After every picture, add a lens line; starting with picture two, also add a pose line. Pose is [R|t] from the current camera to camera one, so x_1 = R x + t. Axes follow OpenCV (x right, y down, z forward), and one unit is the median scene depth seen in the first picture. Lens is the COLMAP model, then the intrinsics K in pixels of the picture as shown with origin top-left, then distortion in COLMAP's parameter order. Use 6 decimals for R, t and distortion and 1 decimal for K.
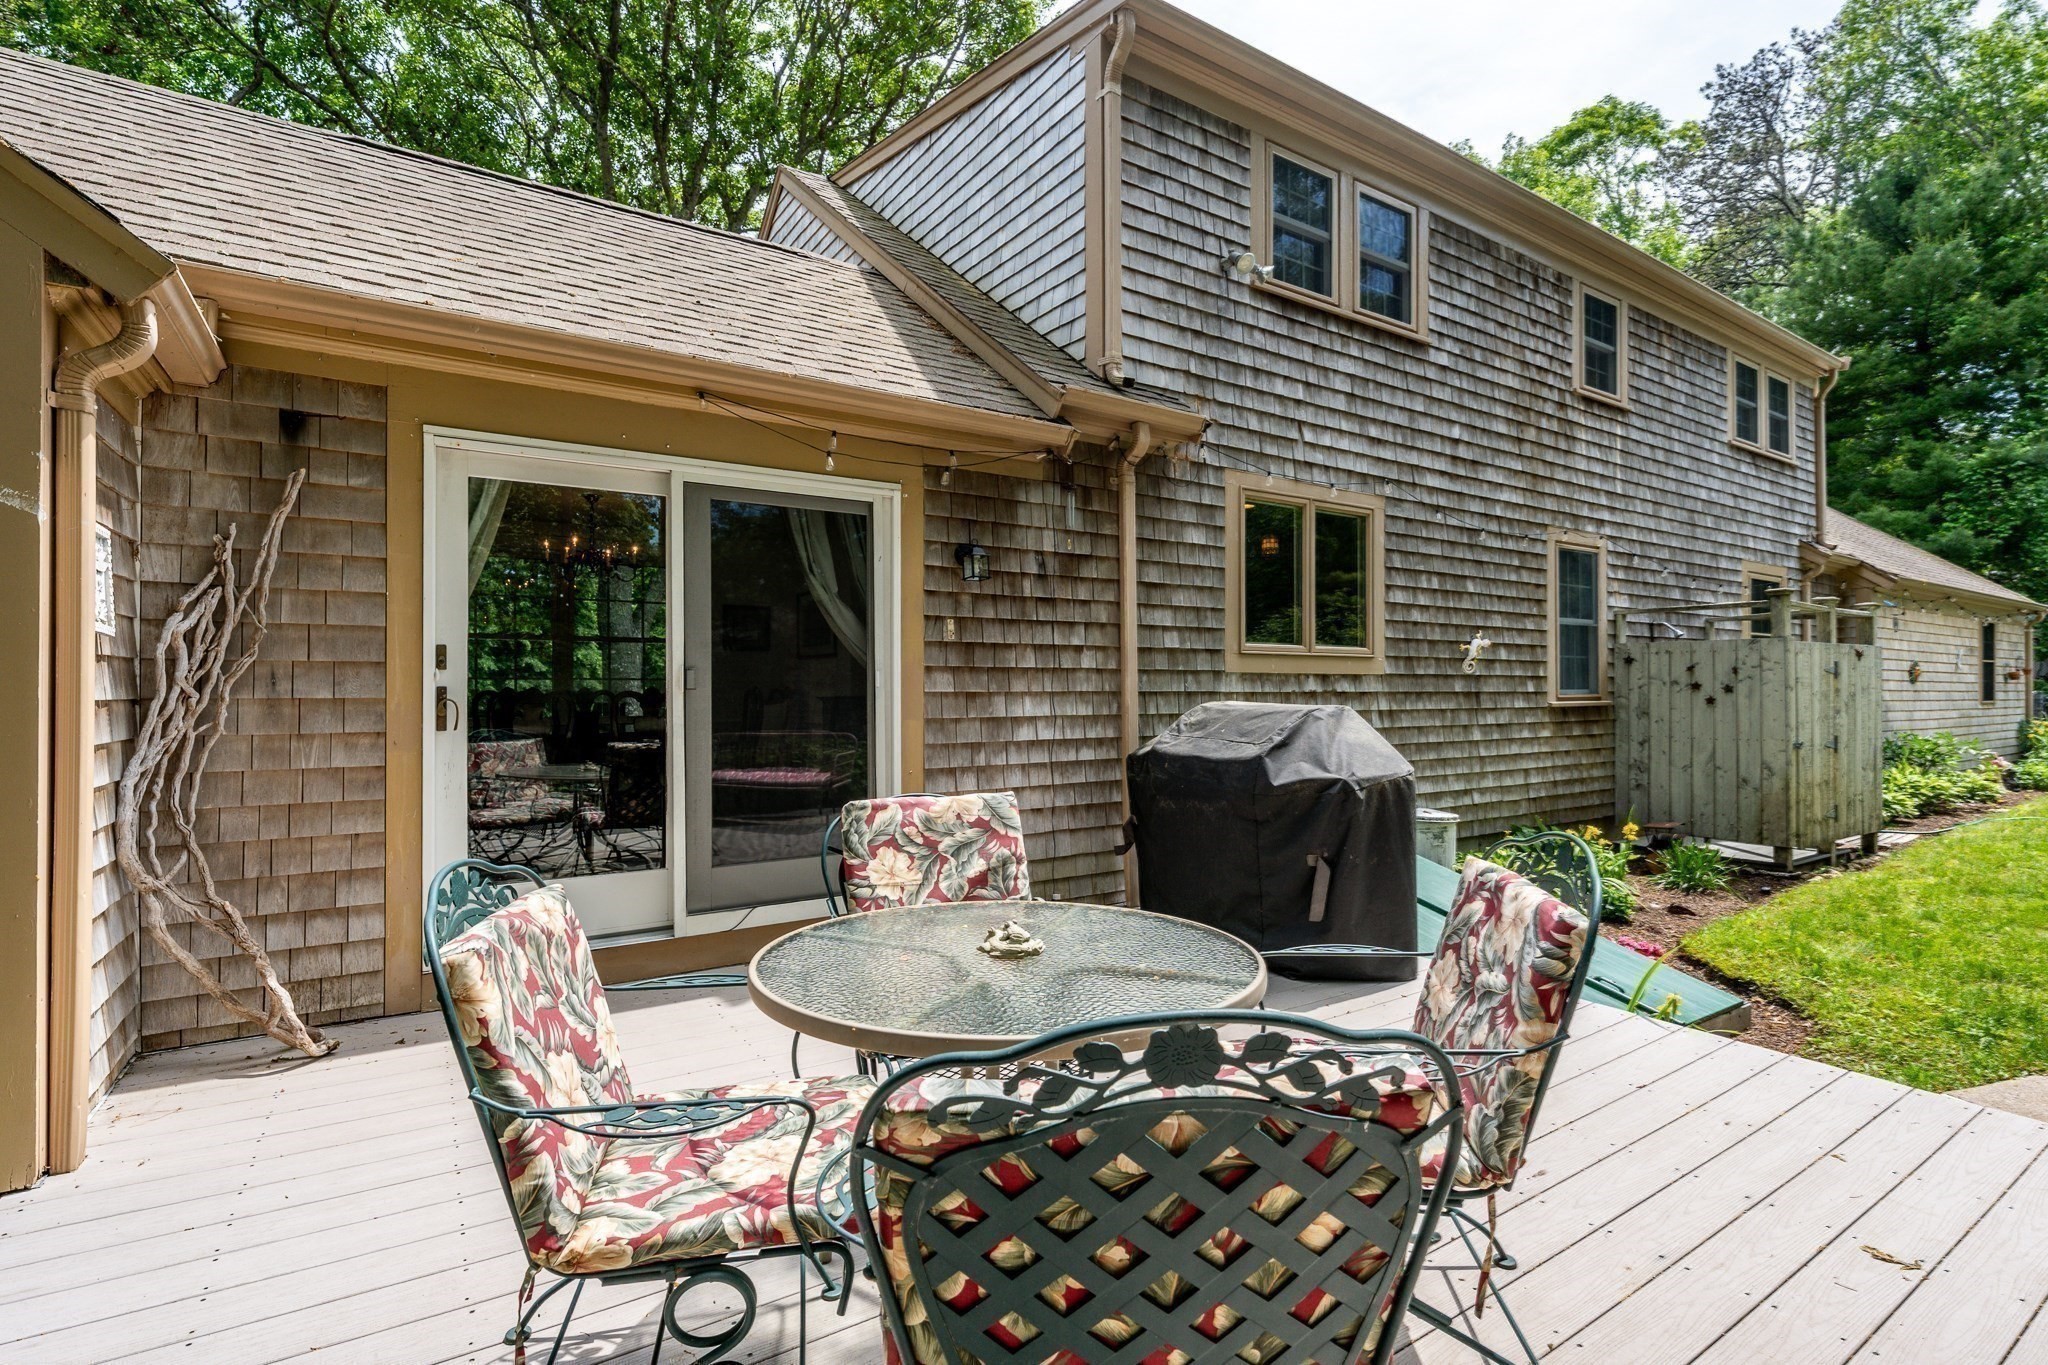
lens RADIAL K [[887.1, 0, 1046.9], [0, 887.1, 686.2], [0, 0, 1]] dist [-0.001016, 0.001362]
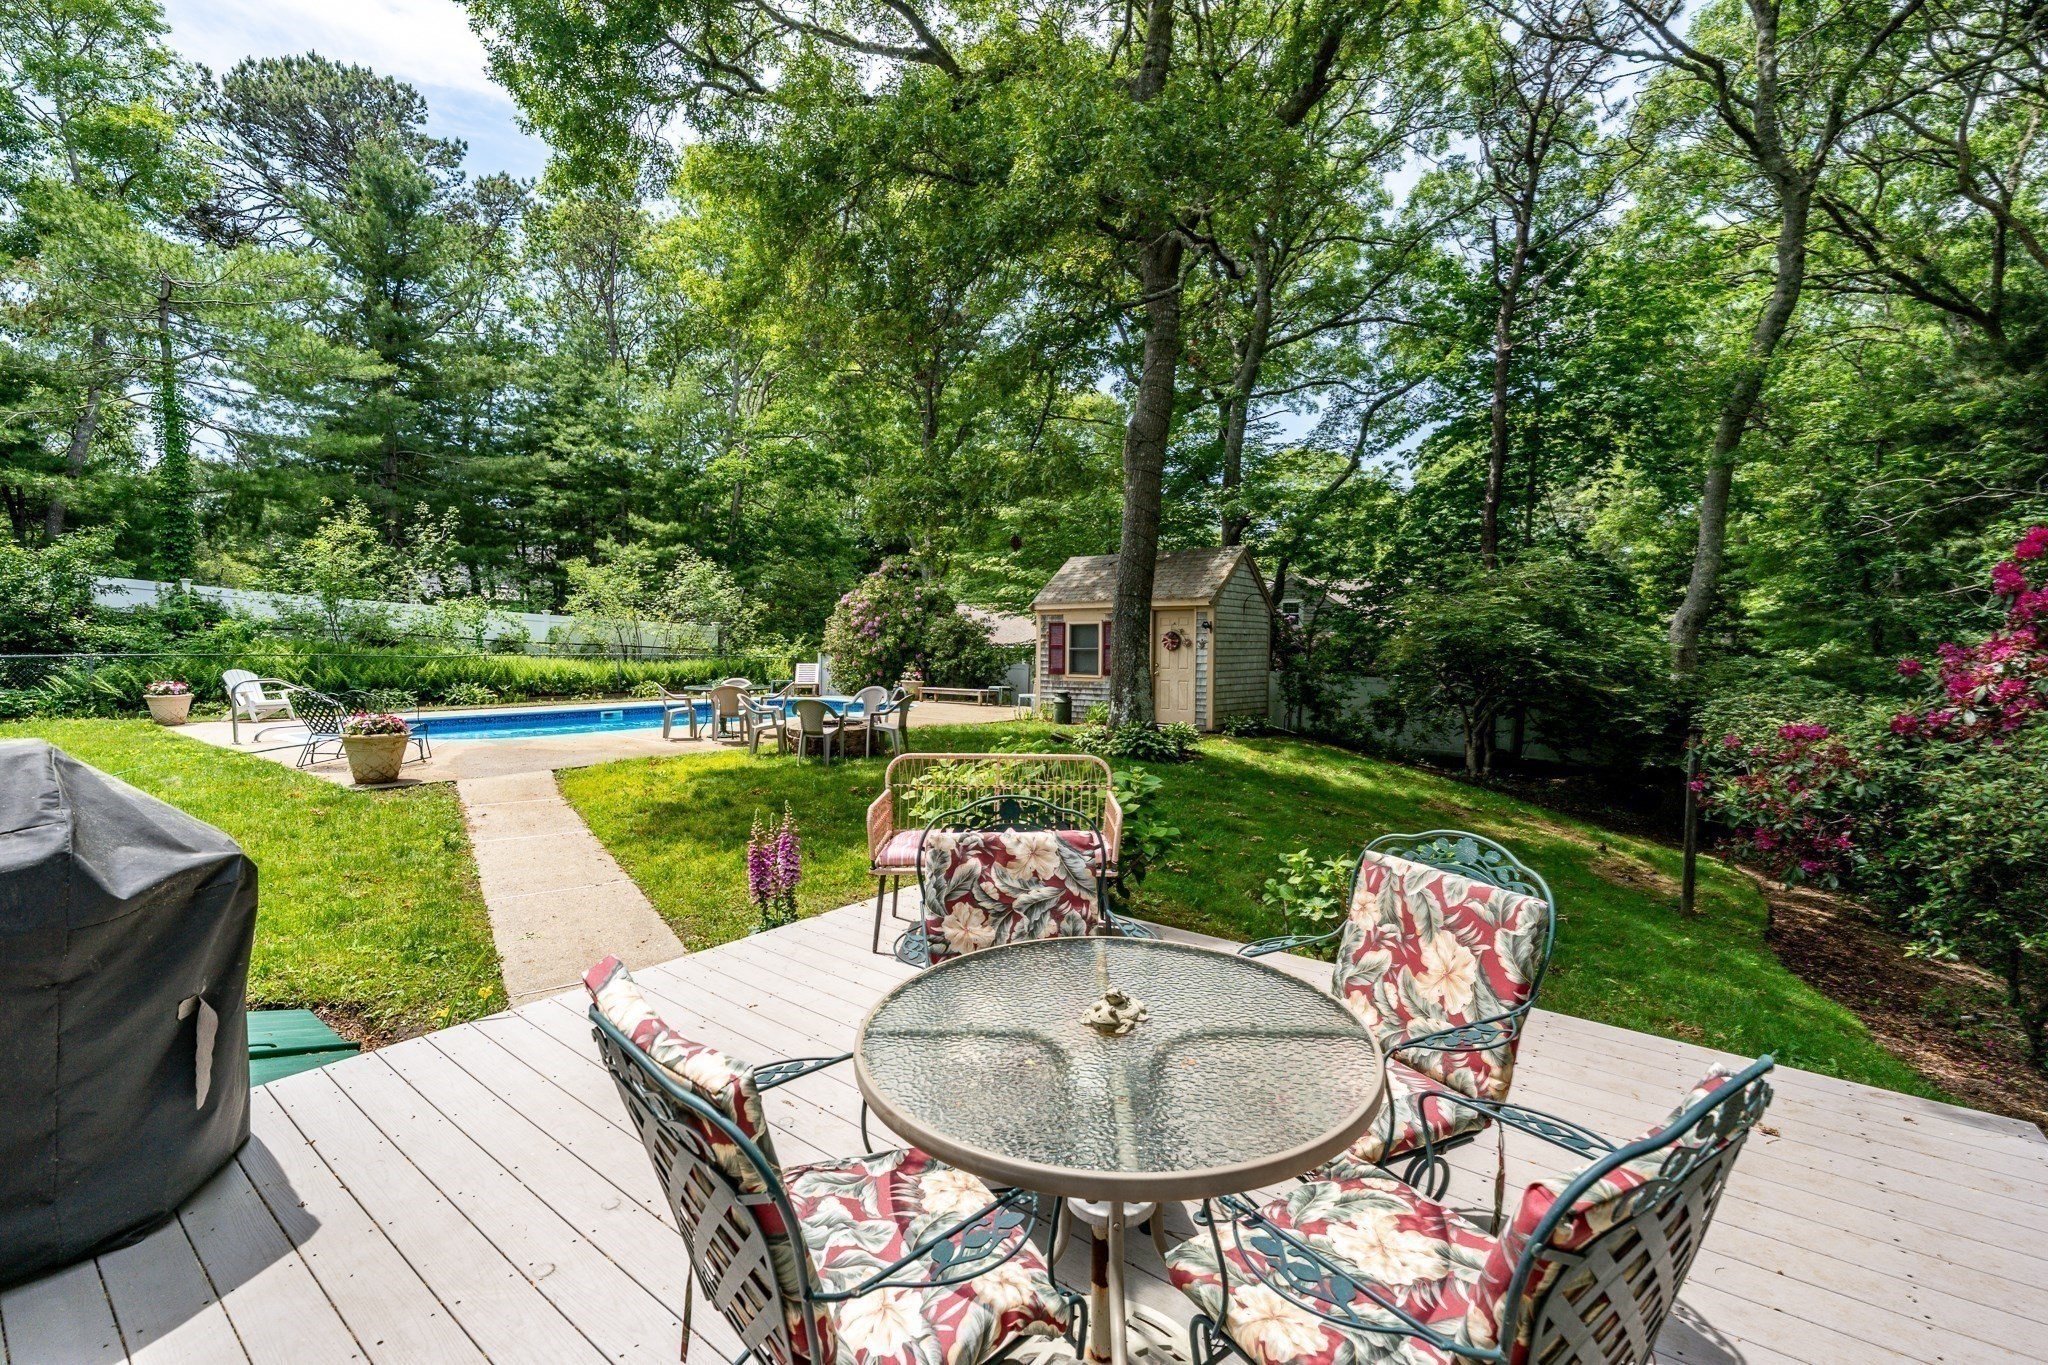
lens RADIAL K [[931.6, 0, 1036.7], [0, 931.6, 676.3], [0, 0, 1]] dist [0.003380, 0.000204]
pose [[-0.335543, -0.030206, 0.941541, -0.225481], [-0.012490, 0.999541, 0.027615, -0.020752], [-0.941942, -0.002494, -0.335766, 0.341955]]
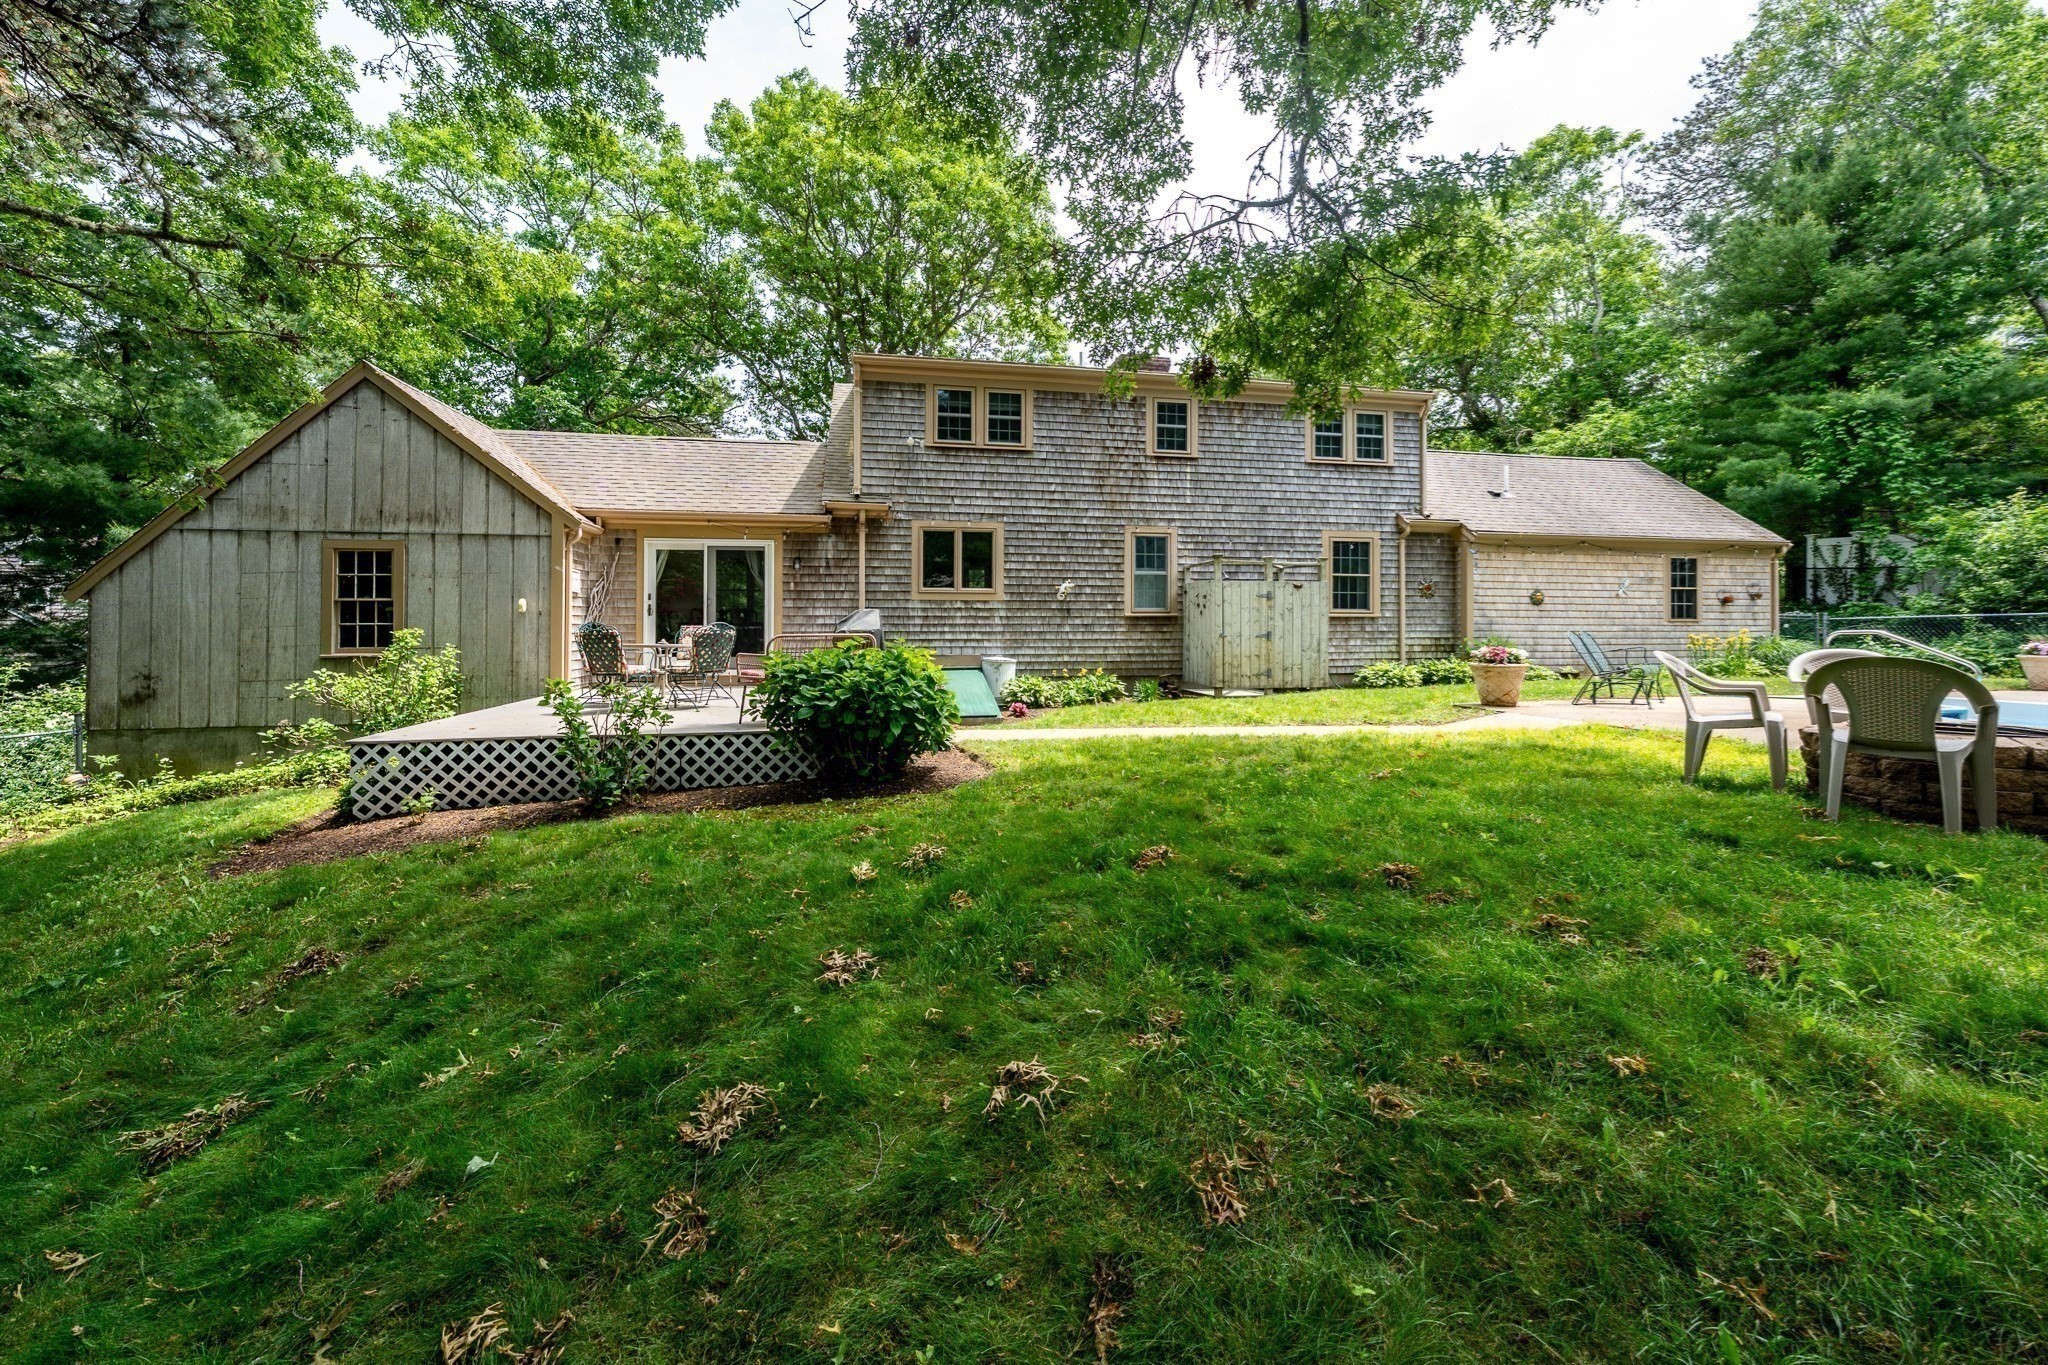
lens RADIAL K [[711.8, 0, 975.3], [0, 711.8, 617.1], [0, 0, 1]] dist [-0.005930, -0.000385]
pose [[0.906993, -0.000079, -0.421145, 0.967262], [-0.001861, 0.999989, -0.004197, 0.033692], [0.421141, 0.004590, 0.906983, -0.614042]]
